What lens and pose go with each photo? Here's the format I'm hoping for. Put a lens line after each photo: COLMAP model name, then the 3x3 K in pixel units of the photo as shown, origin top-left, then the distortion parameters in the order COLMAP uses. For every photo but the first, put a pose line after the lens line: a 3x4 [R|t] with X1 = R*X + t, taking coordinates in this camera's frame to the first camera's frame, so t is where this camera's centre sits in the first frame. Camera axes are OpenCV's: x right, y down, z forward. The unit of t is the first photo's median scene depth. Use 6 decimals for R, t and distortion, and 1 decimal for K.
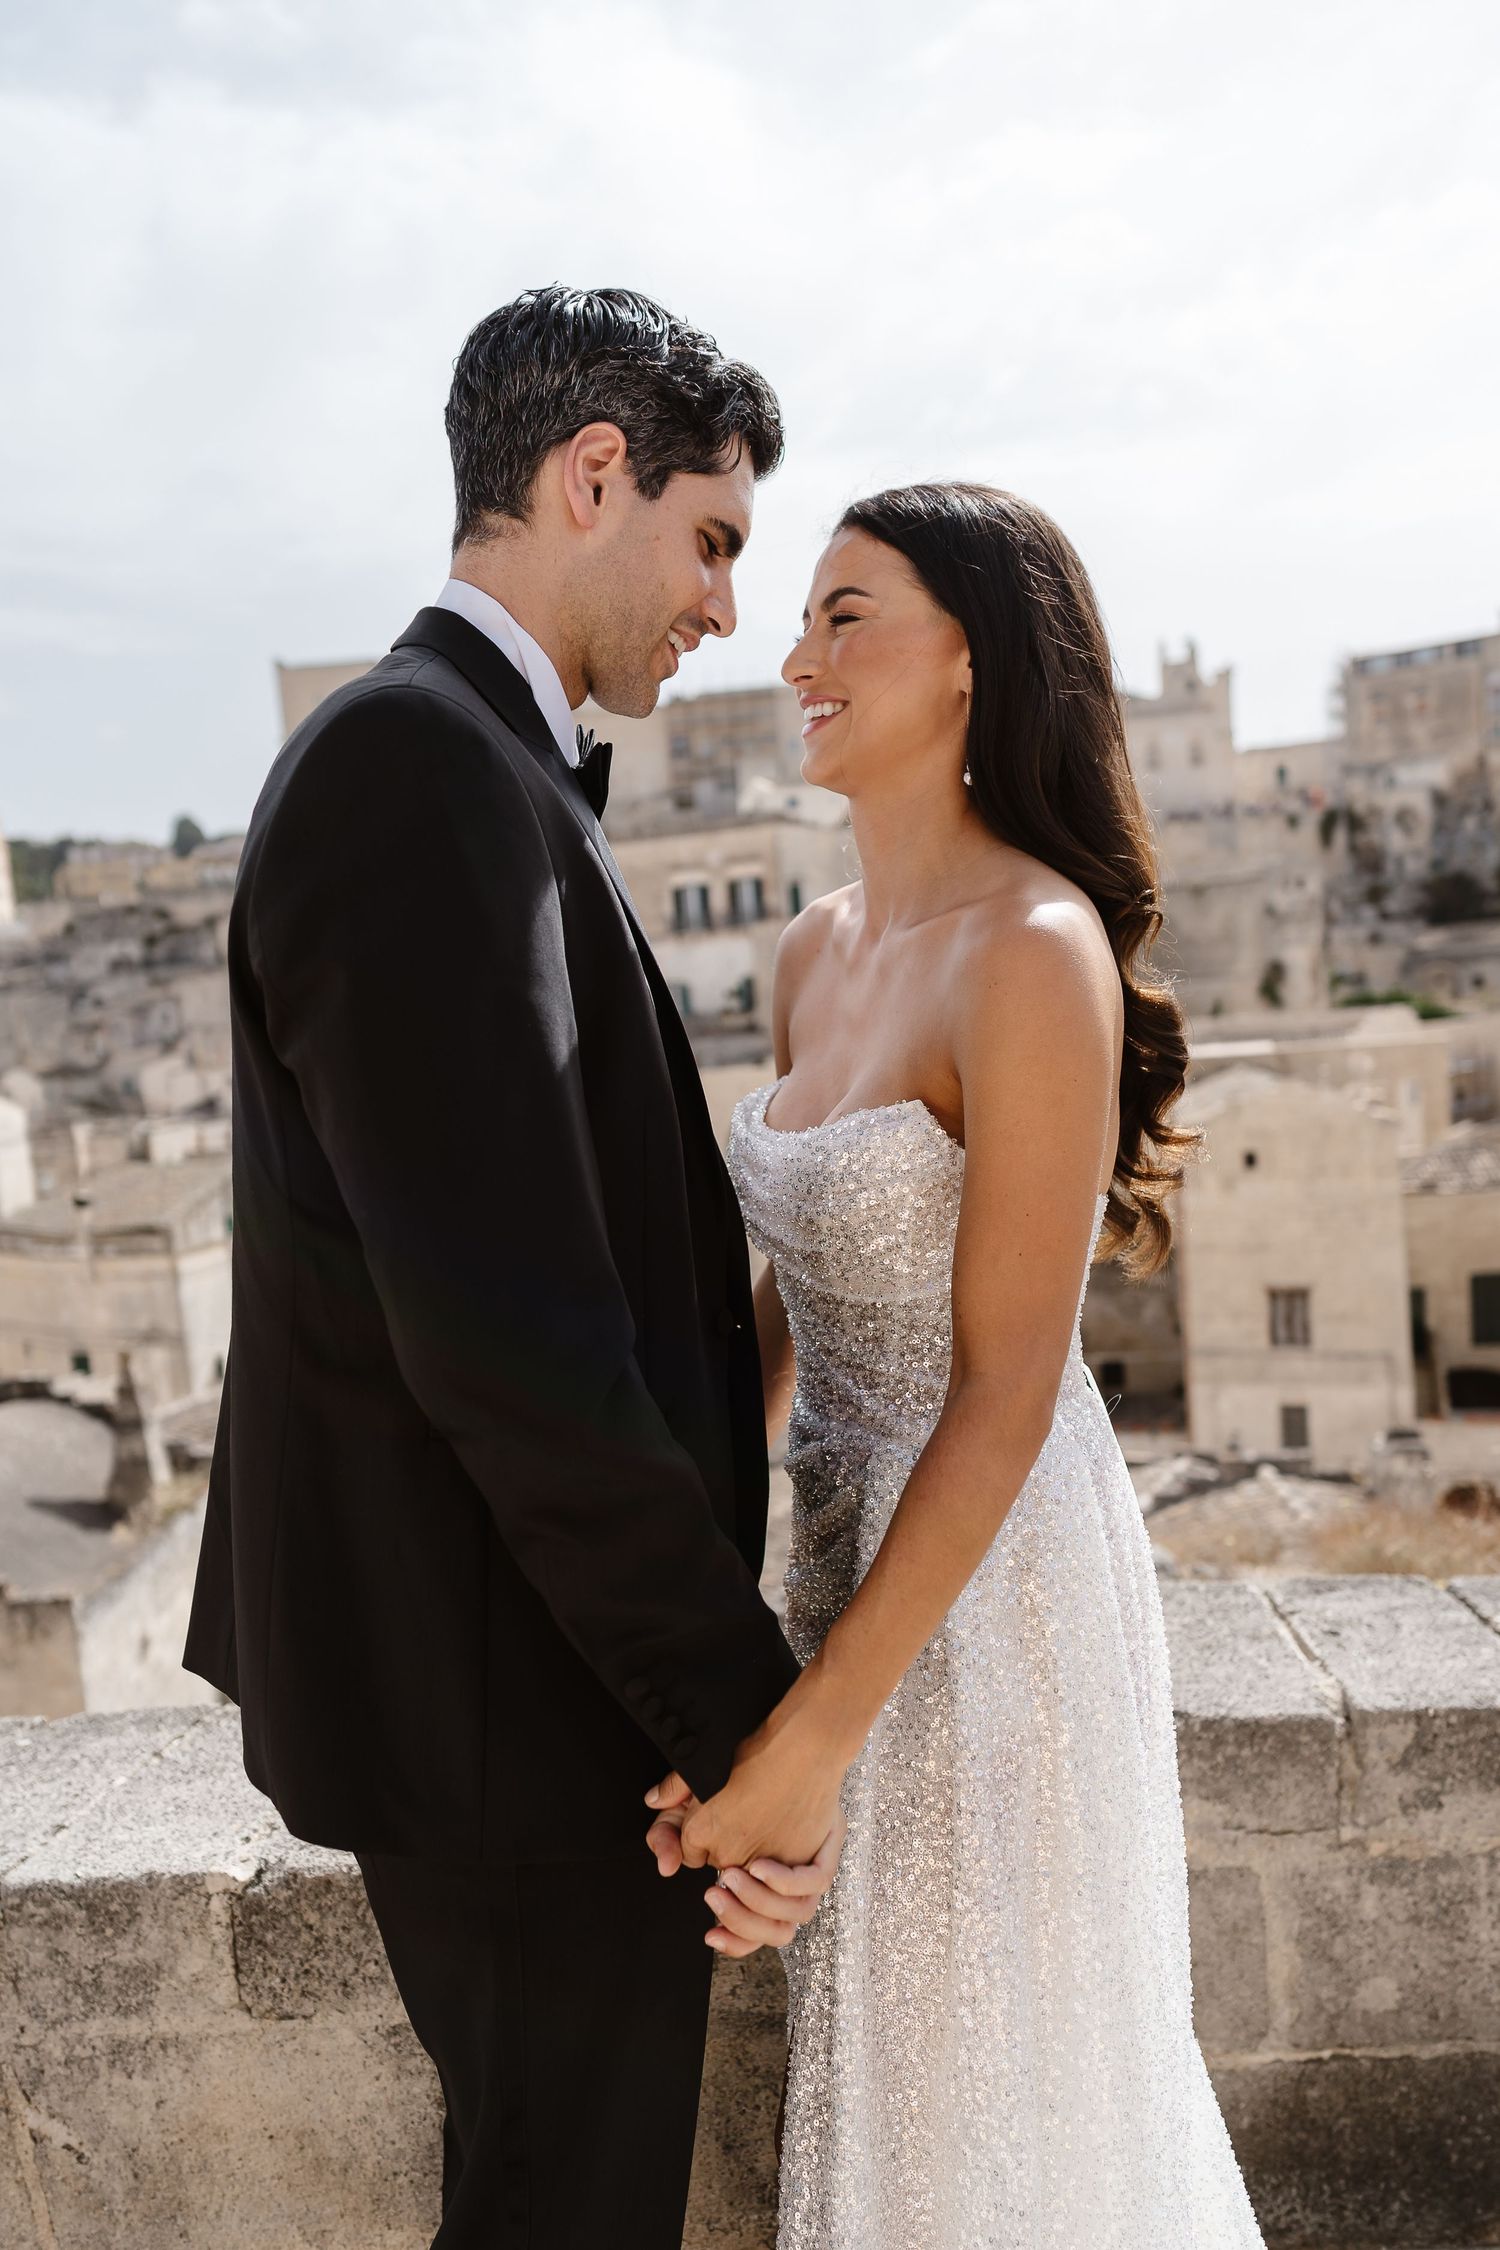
lens RADIAL K [[1707.1, 0, 761.4], [0, 1707.1, 1196.5], [0, 0, 1]] dist [-0.004525, 0.006644]
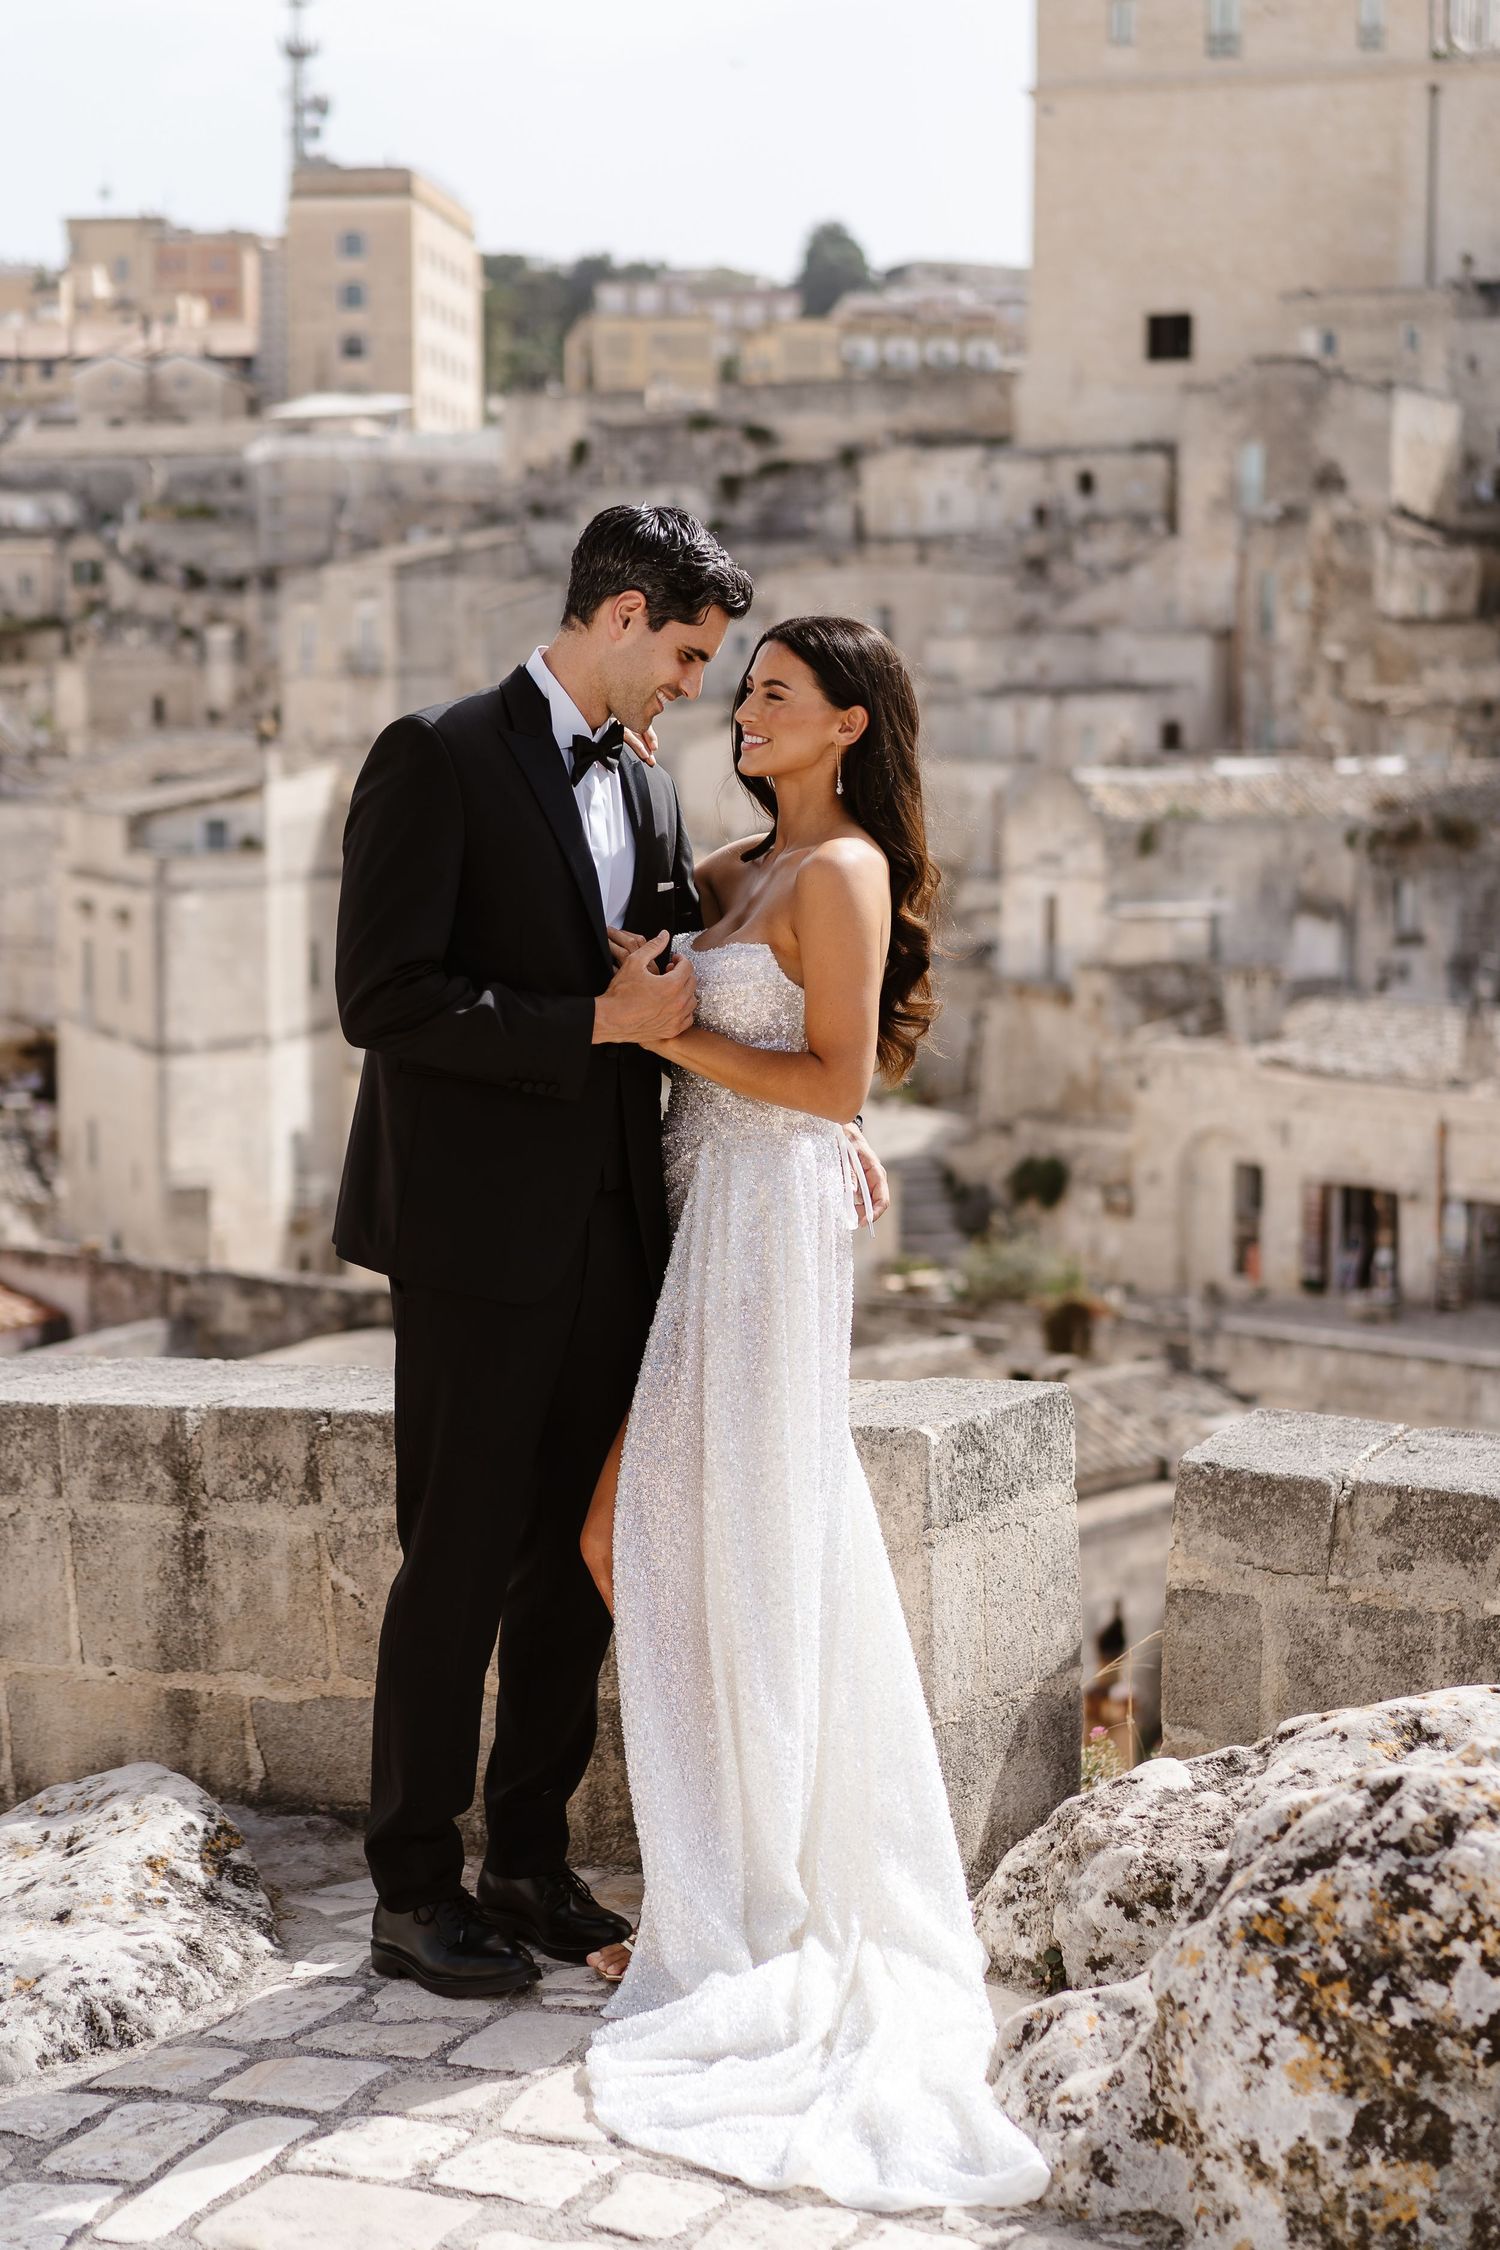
lens RADIAL K [[3800.1, 0, 790.6], [0, 3800.1, 1127.9], [0, 0, 1]] dist [0.020198, 0.021246]
pose [[0.944599, 0.115850, -0.307103, 0.100242], [-0.112522, 0.993238, 0.028586, 0.002347], [0.308338, 0.007553, 0.951247, -0.221091]]
